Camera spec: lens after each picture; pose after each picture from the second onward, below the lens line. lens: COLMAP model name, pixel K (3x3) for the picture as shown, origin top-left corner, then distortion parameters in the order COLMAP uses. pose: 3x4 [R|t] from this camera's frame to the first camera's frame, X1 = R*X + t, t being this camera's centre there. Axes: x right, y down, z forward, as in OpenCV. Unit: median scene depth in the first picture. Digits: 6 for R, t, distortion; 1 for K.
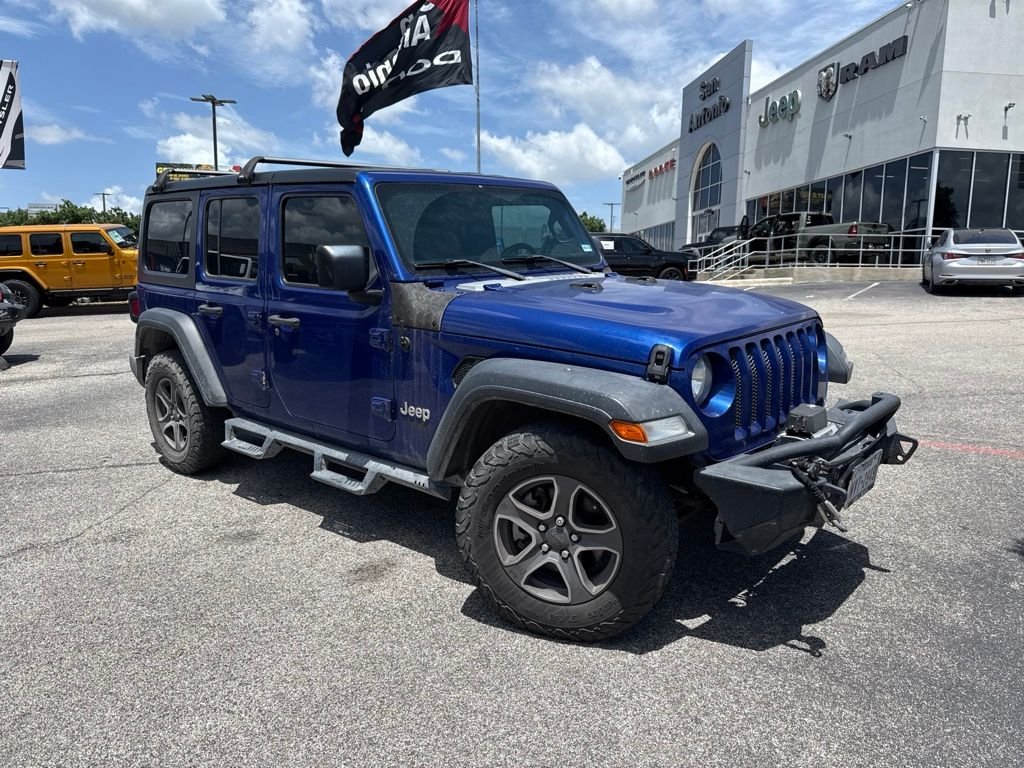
lens RADIAL K [[722.4, 0, 516.9], [0, 722.4, 378.4], [0, 0, 1]] dist [0.049859, -0.061927]
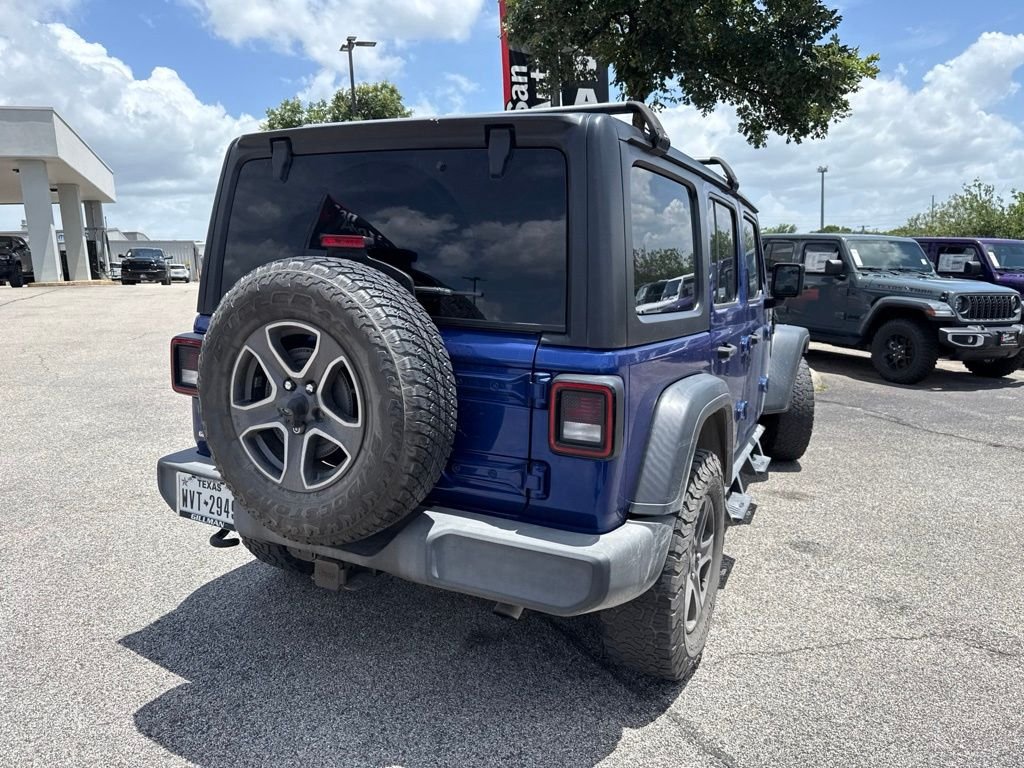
lens RADIAL K [[722.4, 0, 516.9], [0, 722.4, 378.4], [0, 0, 1]] dist [0.049859, -0.061927]
pose [[-0.258291, -0.147304, 0.954771, -1.028846], [0.169965, 0.965962, 0.195011, -0.237061], [-0.950998, 0.212647, -0.224462, 1.331625]]
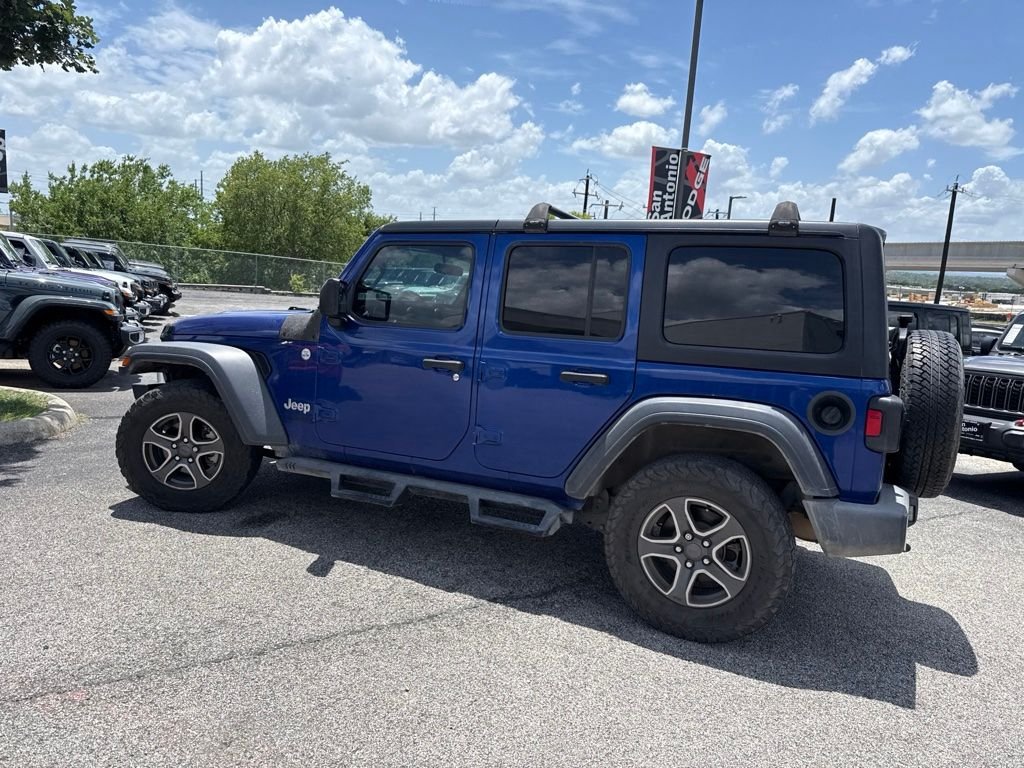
lens RADIAL K [[726.4, 0, 518.6], [0, 726.4, 381.6], [0, 0, 1]] dist [0.040198, -0.047524]
pose [[-0.947241, -0.022606, -0.319725, 0.180805], [-0.121986, 0.947869, 0.294386, -0.375754], [0.296402, 0.317857, -0.900618, 1.957256]]
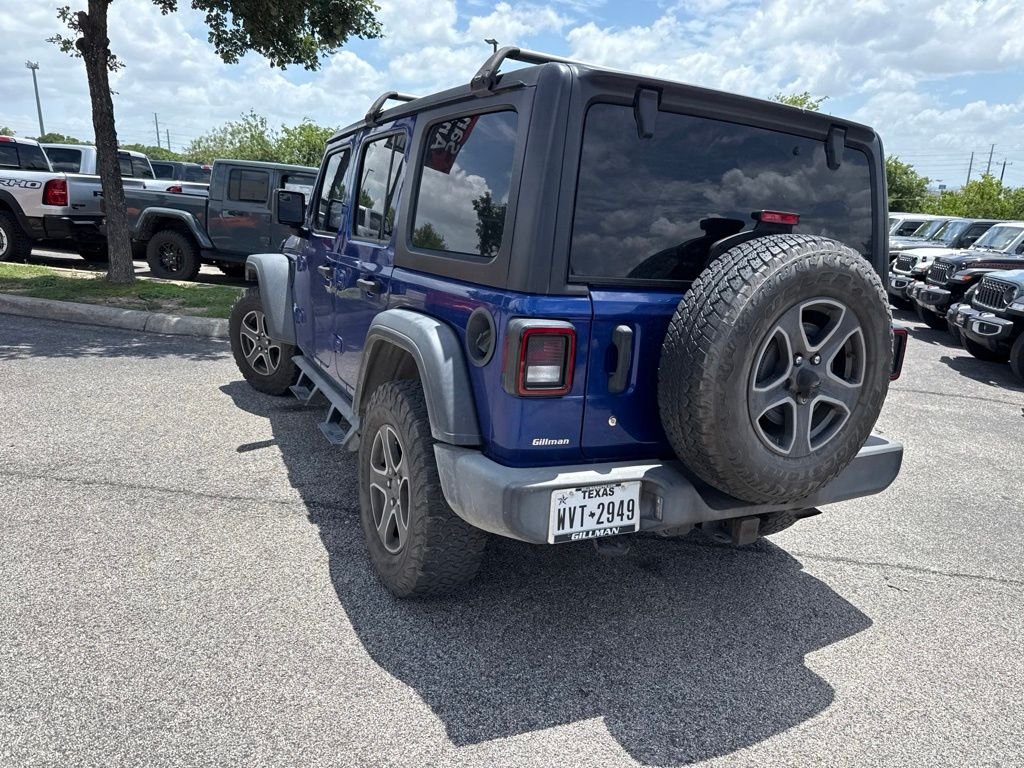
lens RADIAL K [[730.0, 0, 518.4], [0, 730.0, 387.3], [0, 0, 1]] dist [0.024757, -0.027419]
pose [[-0.936137, -0.135086, 0.324653, -0.527025], [0.005000, 0.918058, 0.396415, -0.349155], [-0.351601, 0.372722, -0.858752, 1.874700]]
